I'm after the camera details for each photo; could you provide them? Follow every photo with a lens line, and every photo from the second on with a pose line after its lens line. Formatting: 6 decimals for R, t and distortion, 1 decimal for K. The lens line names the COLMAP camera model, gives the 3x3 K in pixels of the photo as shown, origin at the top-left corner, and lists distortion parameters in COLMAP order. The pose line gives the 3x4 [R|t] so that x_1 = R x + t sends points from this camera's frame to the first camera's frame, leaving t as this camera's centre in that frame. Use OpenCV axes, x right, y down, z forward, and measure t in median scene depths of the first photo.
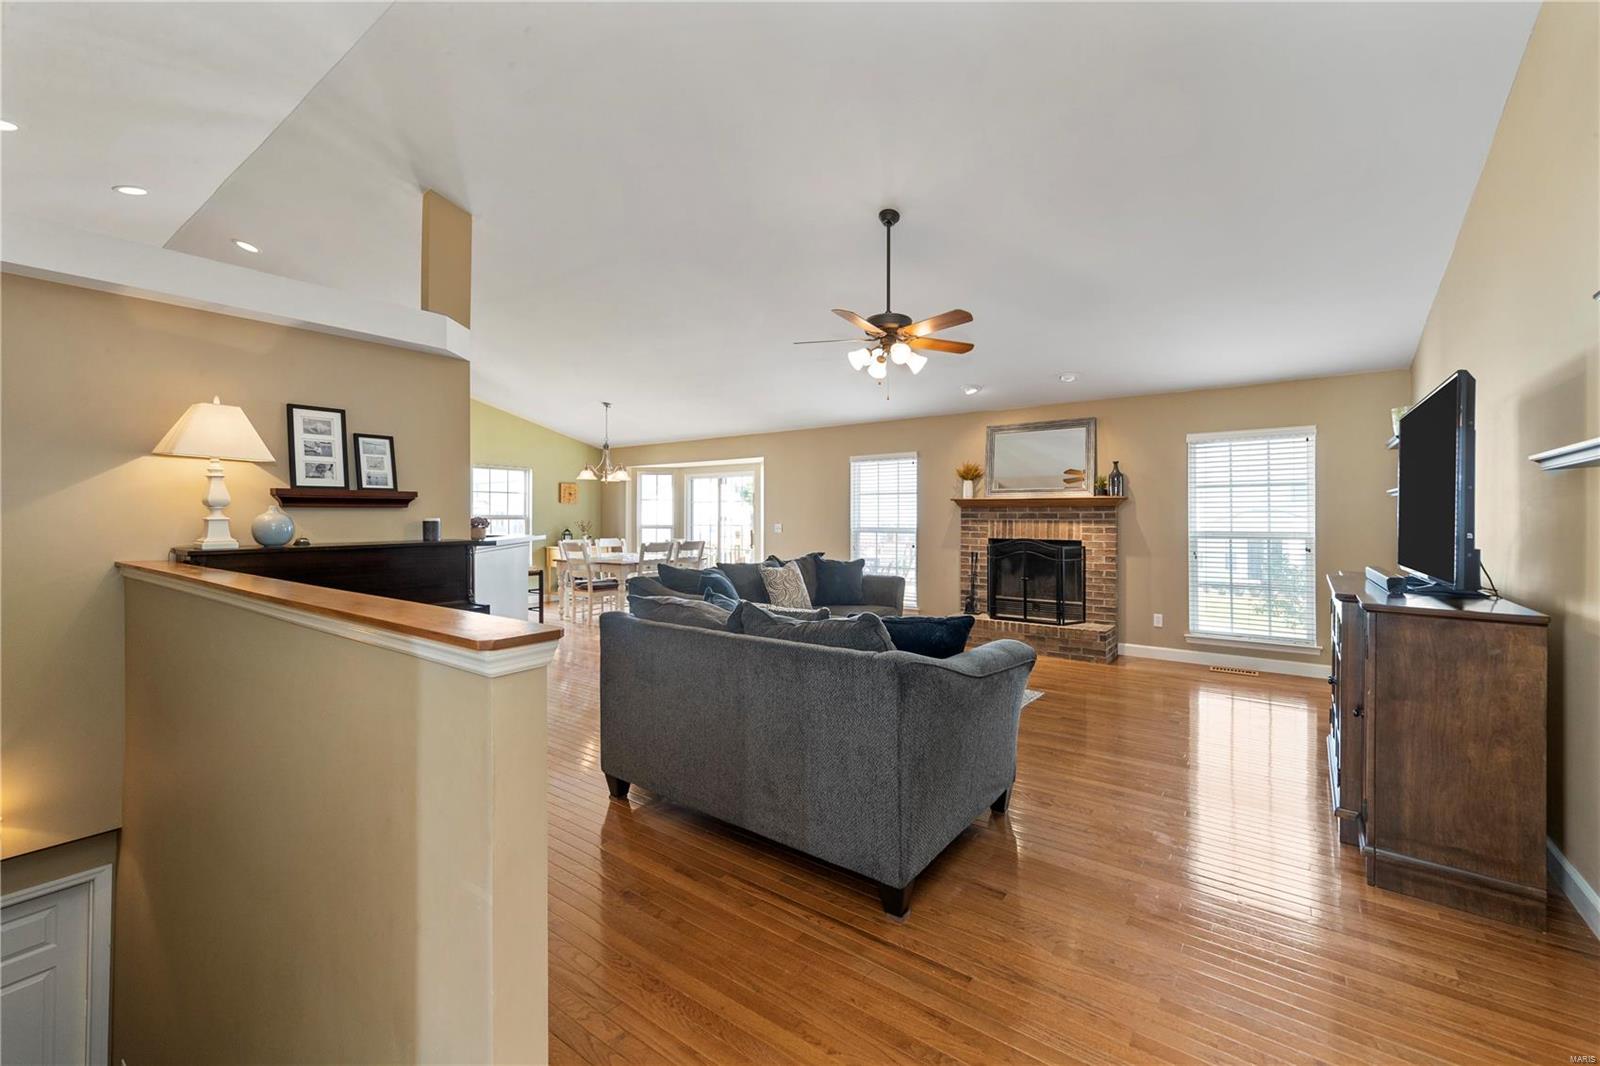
lens RADIAL K [[641.9, 0, 795.3], [0, 641.9, 516.6], [0, 0, 1]] dist [0.001606, 0.000161]
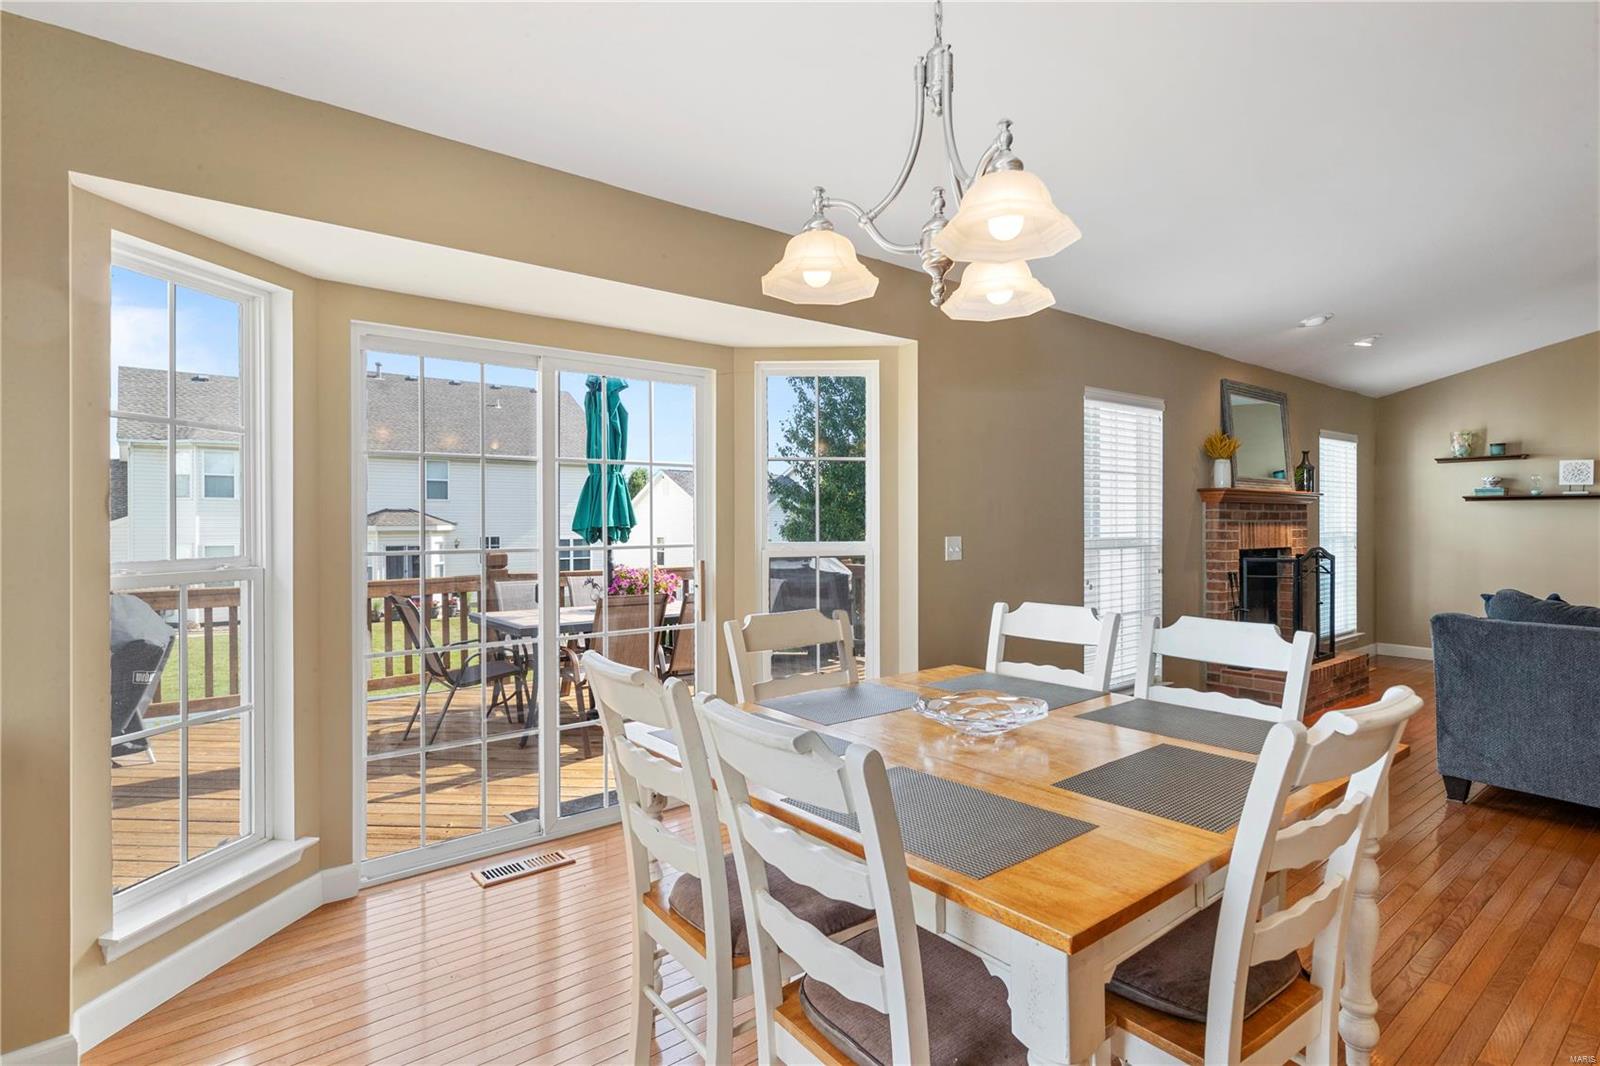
lens RADIAL K [[804.7, 0, 797.1], [0, 804.7, 522.3], [0, 0, 1]] dist [0.002937, 0.000684]
pose [[0.254081, -0.003006, 0.967178, -0.599409], [0.000361, 0.999995, 0.003013, 0.002832], [-0.967183, -0.000416, 0.254081, 1.192895]]
